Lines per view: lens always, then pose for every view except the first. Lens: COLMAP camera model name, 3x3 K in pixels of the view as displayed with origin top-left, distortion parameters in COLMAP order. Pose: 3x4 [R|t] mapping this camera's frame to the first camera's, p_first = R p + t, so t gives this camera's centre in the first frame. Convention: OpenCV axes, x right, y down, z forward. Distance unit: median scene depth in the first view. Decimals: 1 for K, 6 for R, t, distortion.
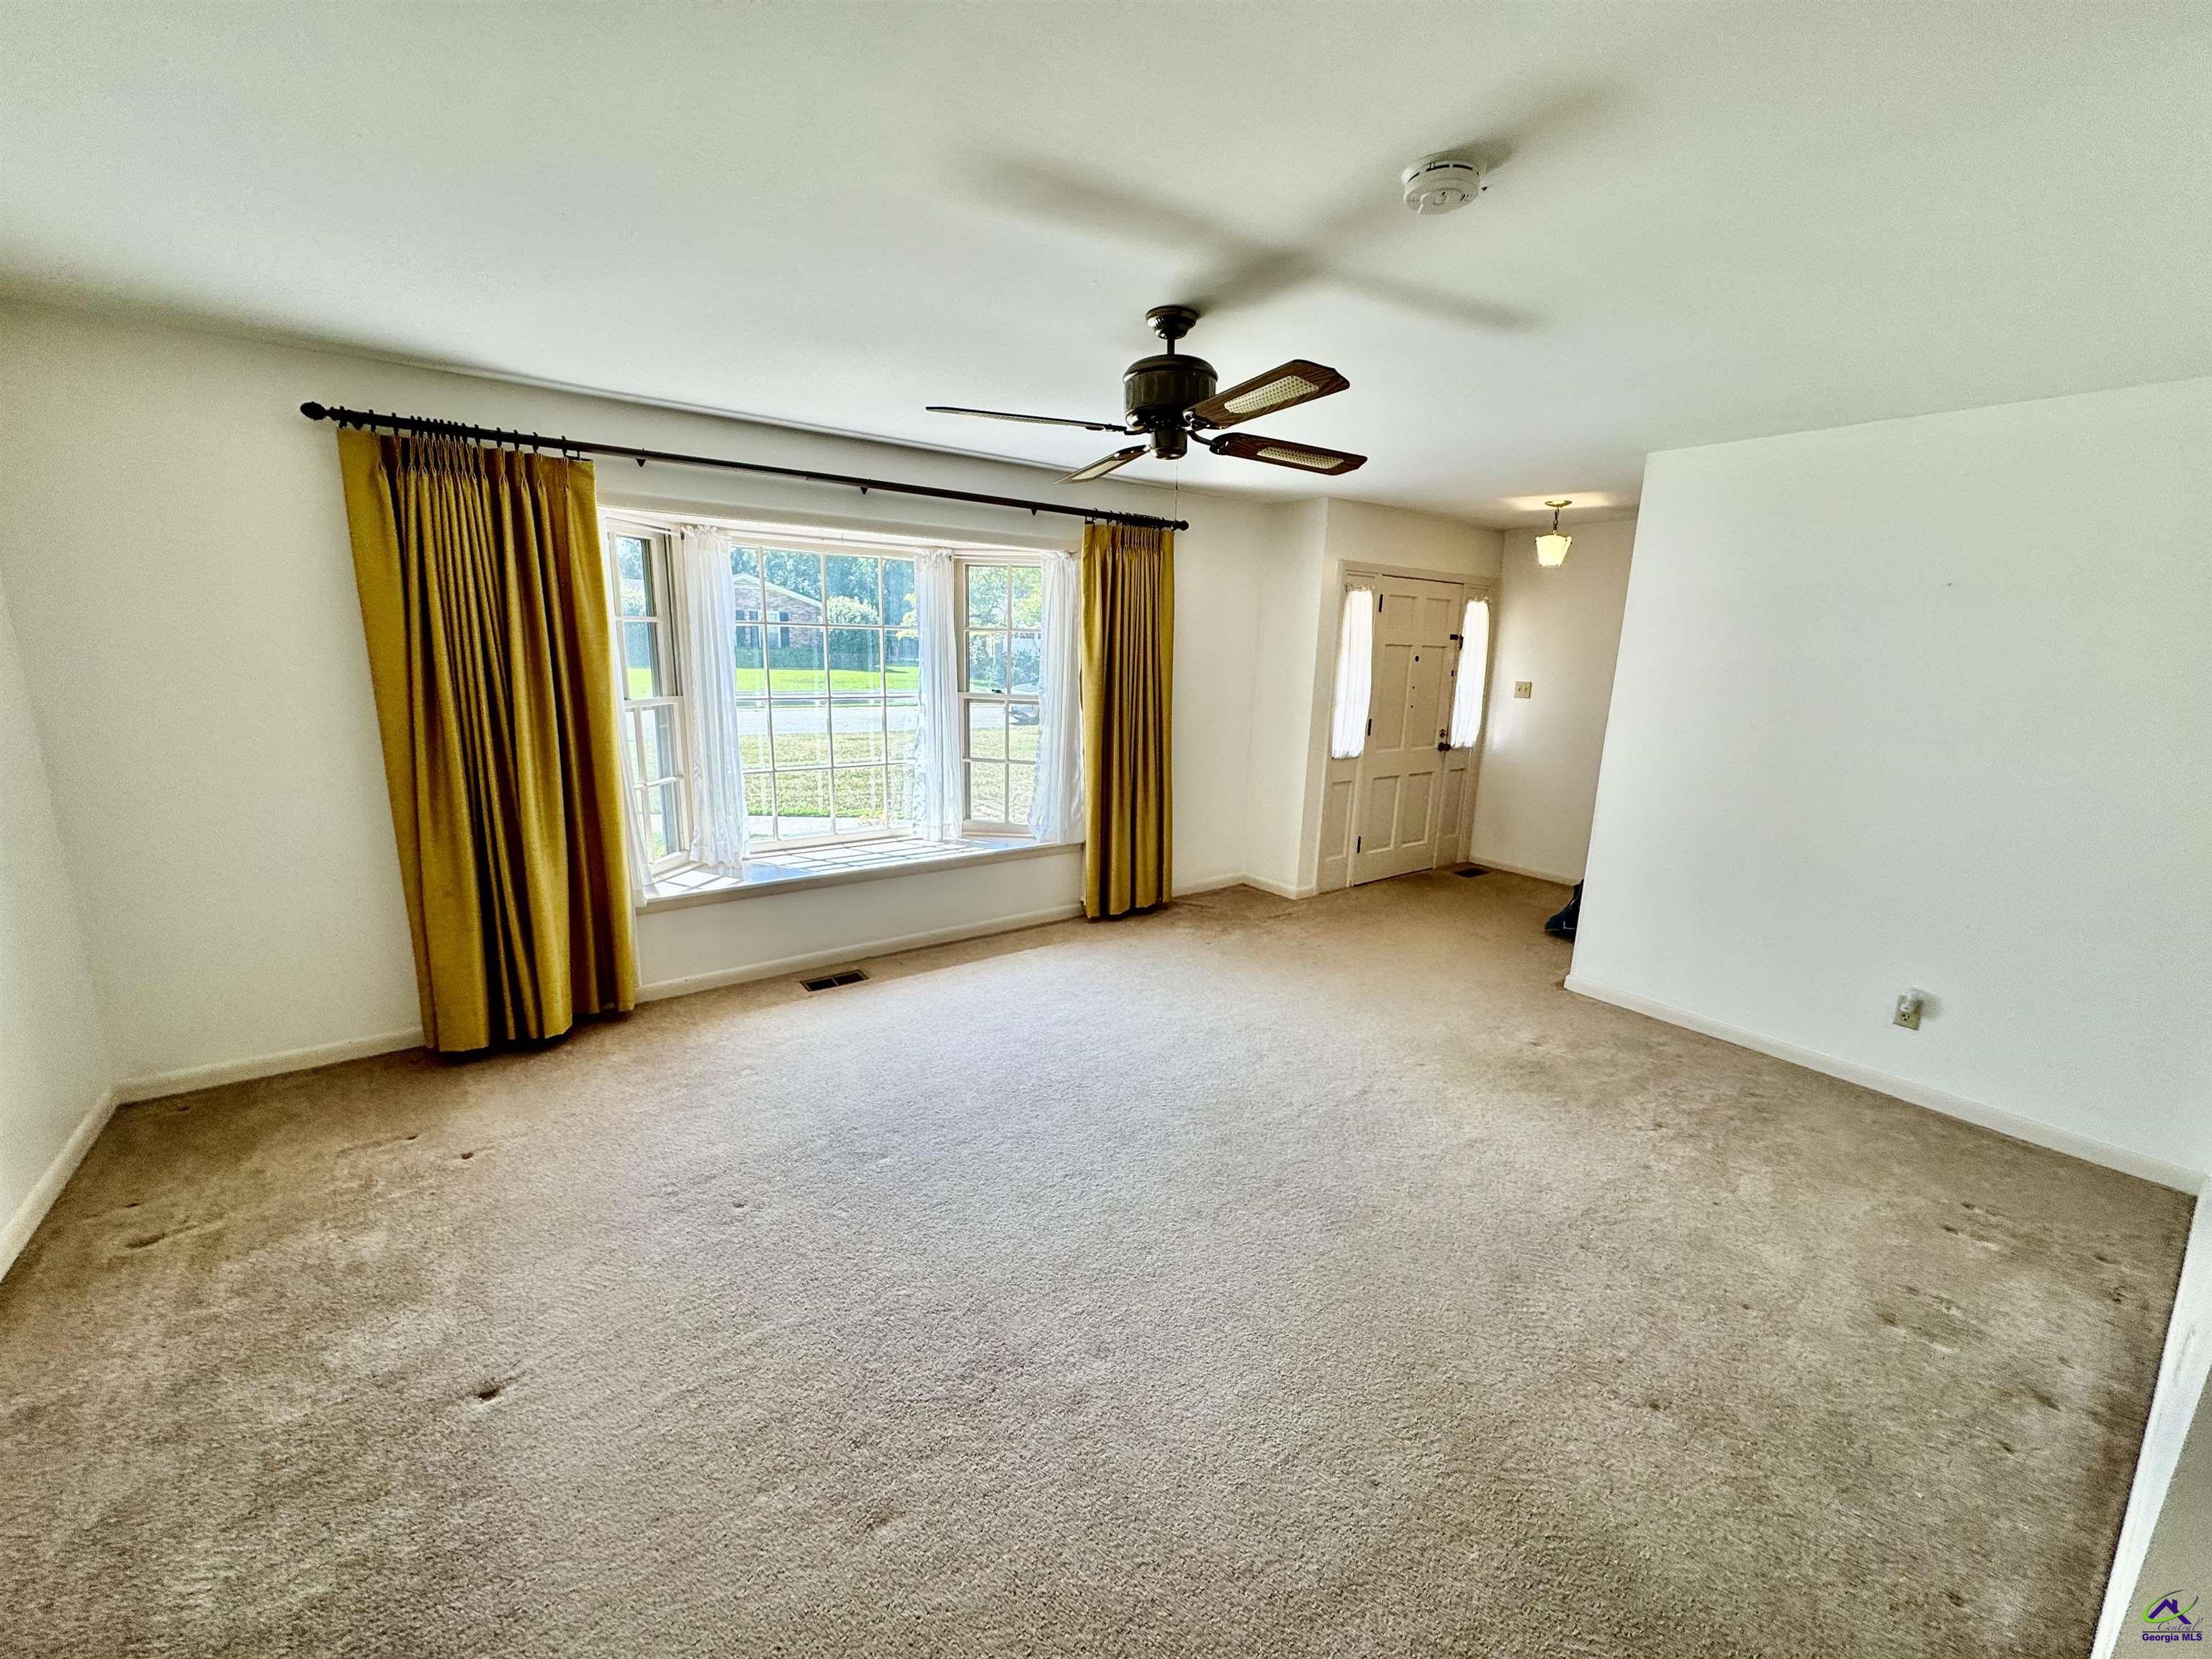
lens RADIAL K [[873.2, 0, 1105.1], [0, 873.2, 826.5], [0, 0, 1]] dist [-0.002838, -0.000075]
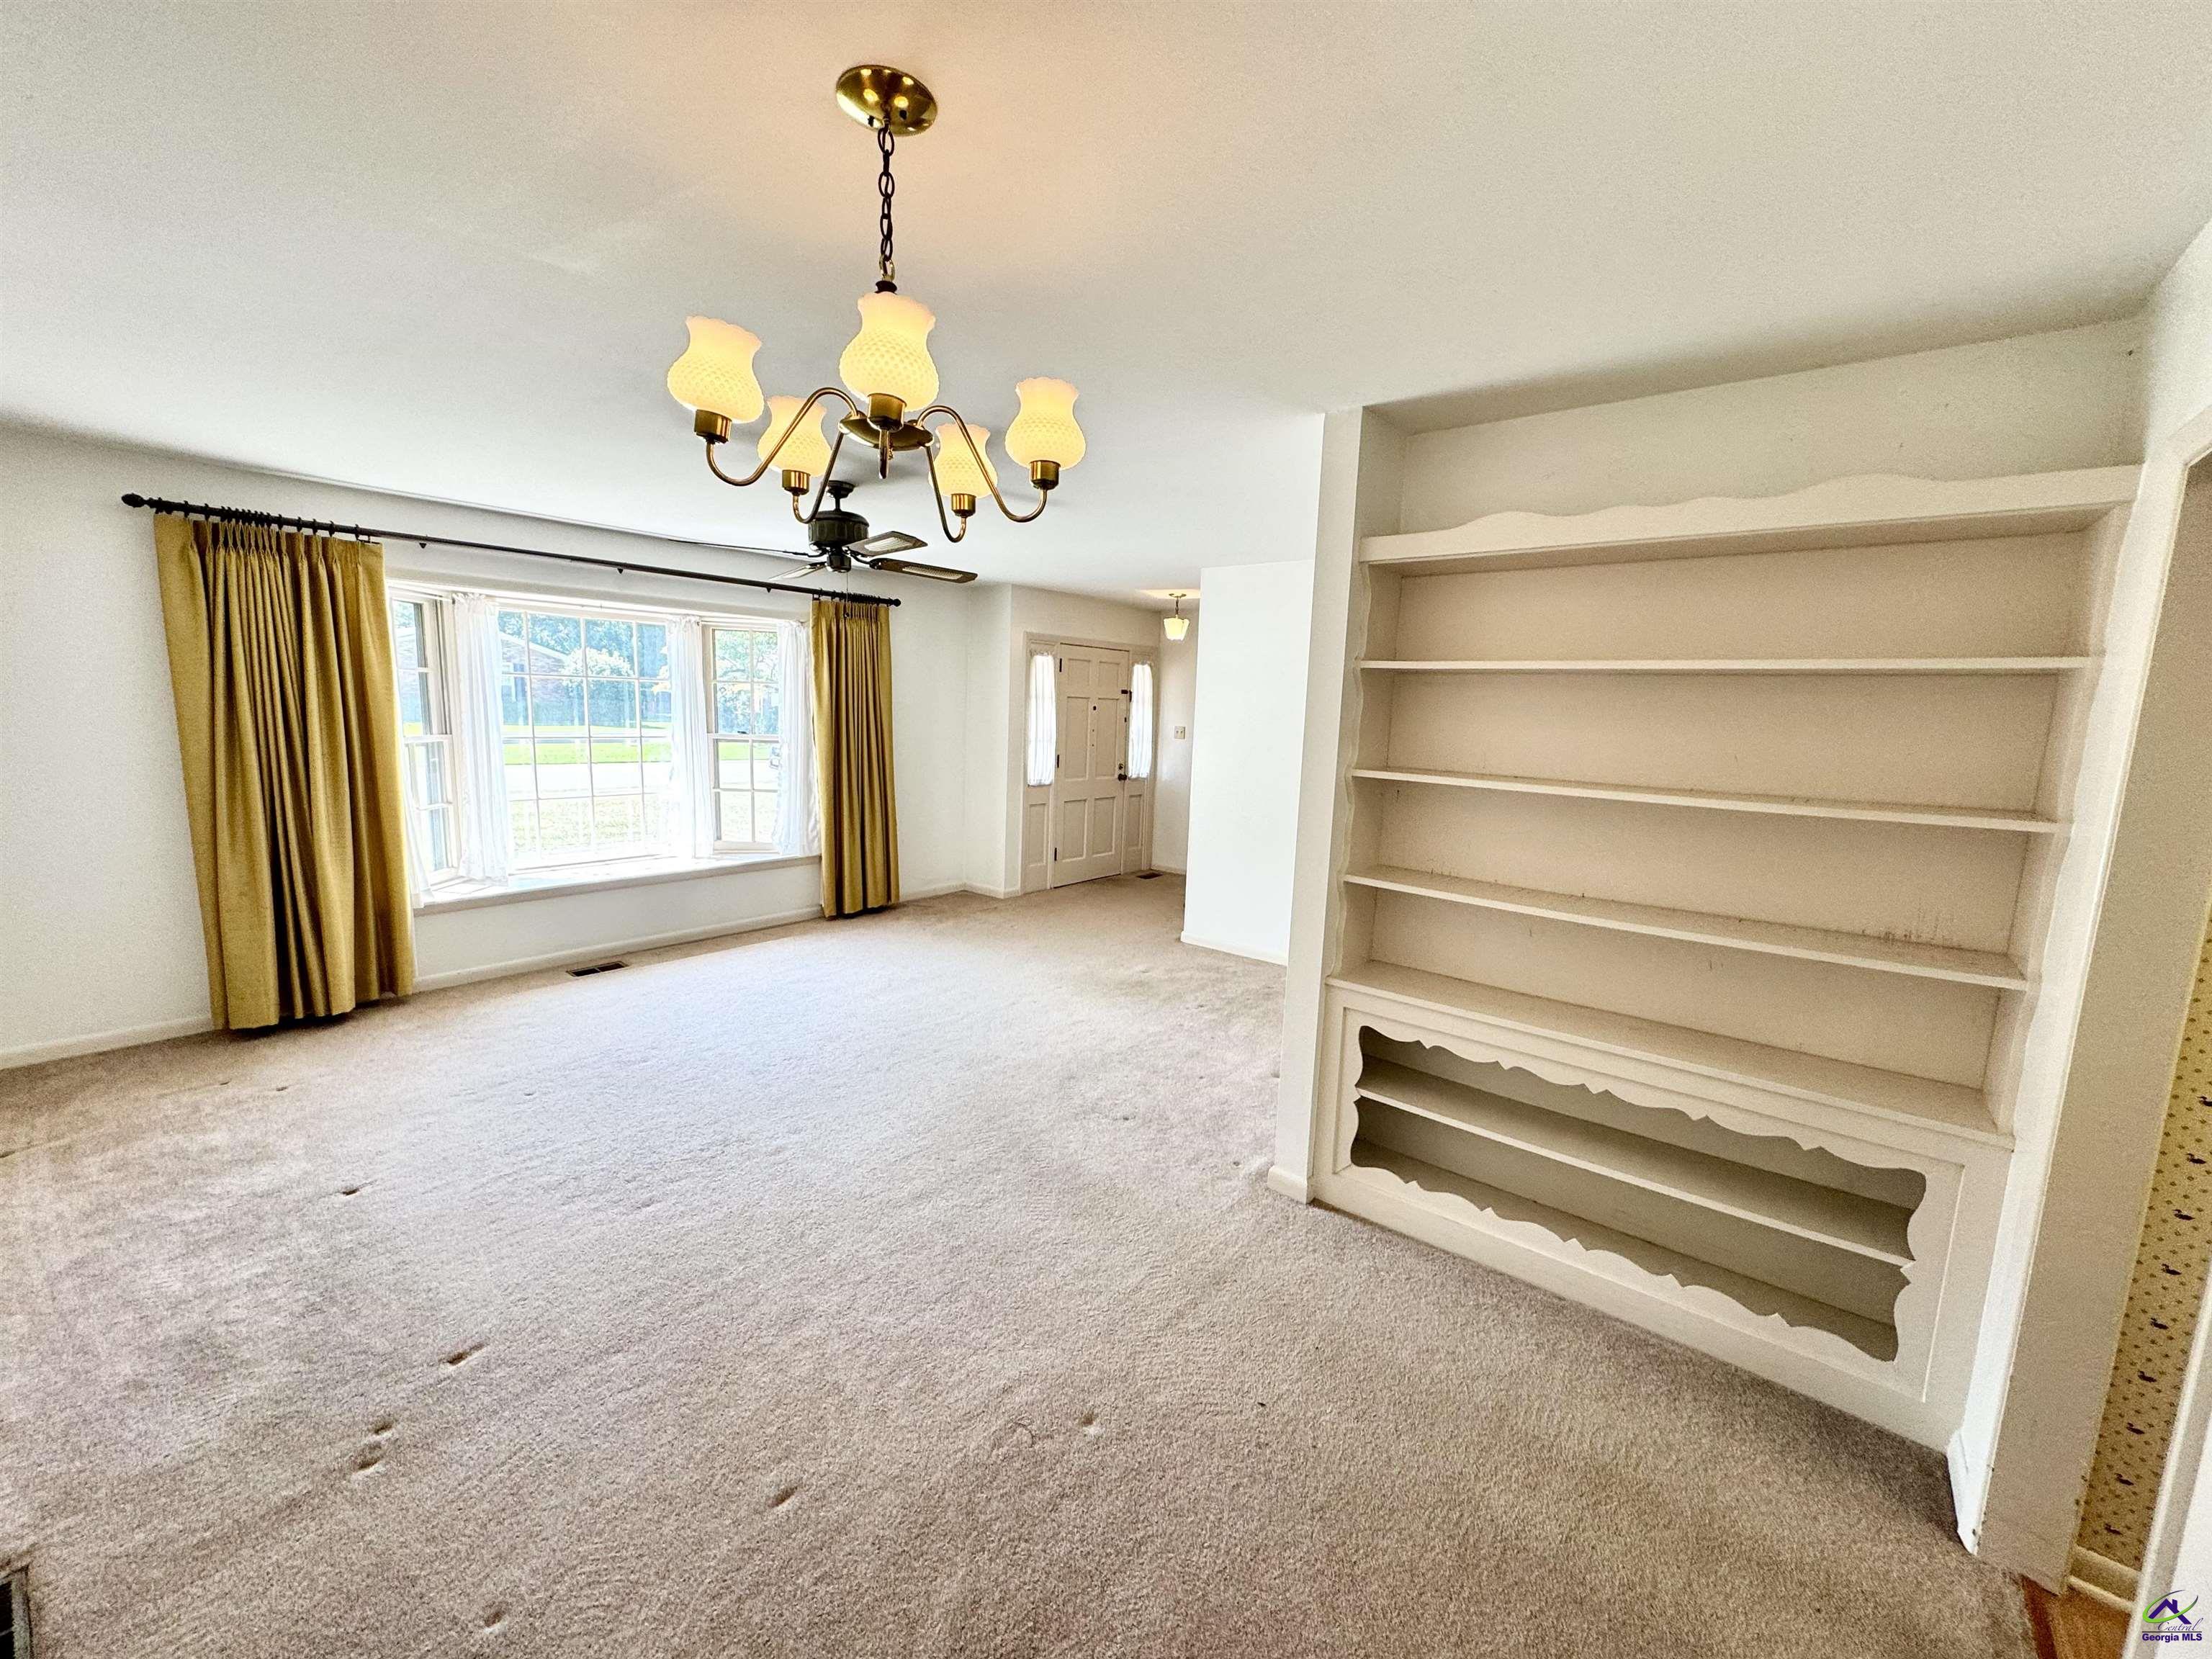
lens RADIAL K [[873.2, 0, 1105.1], [0, 873.2, 826.5], [0, 0, 1]] dist [-0.002838, -0.000075]
pose [[0.970226, -0.029218, 0.240435, 0.080448], [0.044474, 0.997310, -0.058269, 0.078339], [-0.238085, 0.067227, 0.968915, -0.326265]]
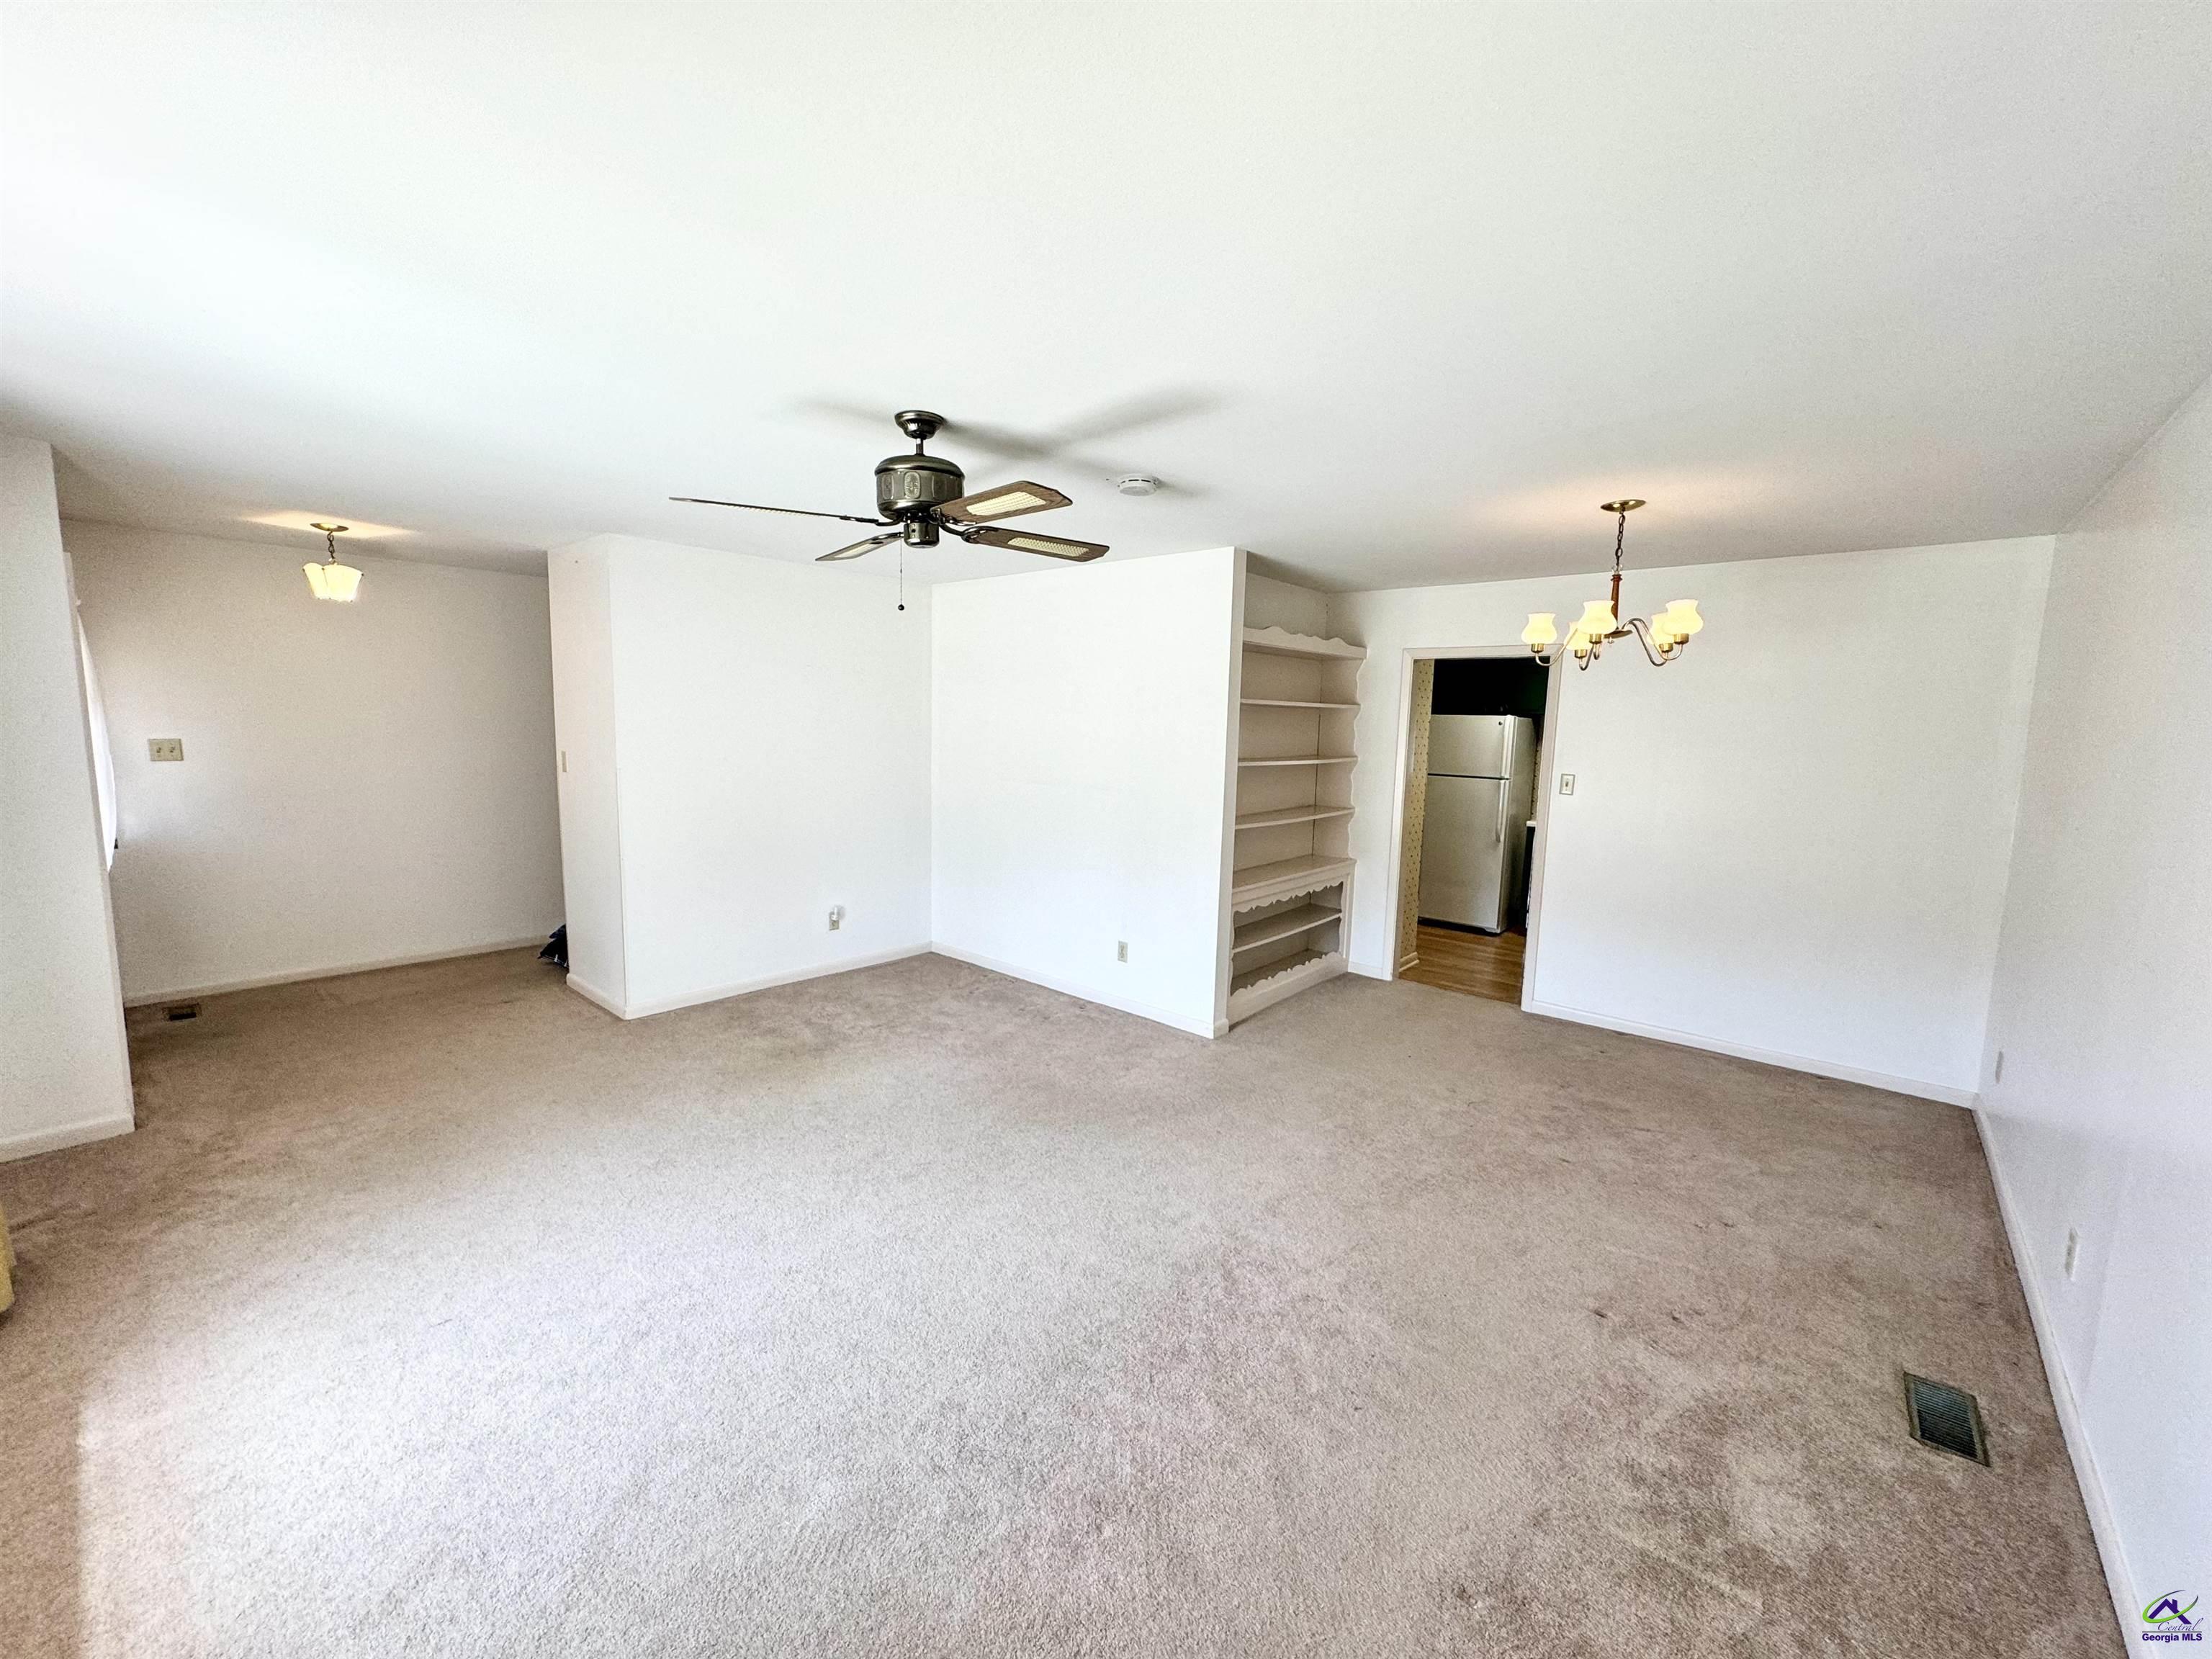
lens RADIAL K [[873.2, 0, 1105.1], [0, 873.2, 826.5], [0, 0, 1]] dist [-0.002838, -0.000075]
pose [[-0.213162, -0.149890, 0.965451, -0.581261], [0.175291, 0.966260, 0.188718, -0.139560], [-0.961164, 0.209462, -0.179695, 0.579856]]
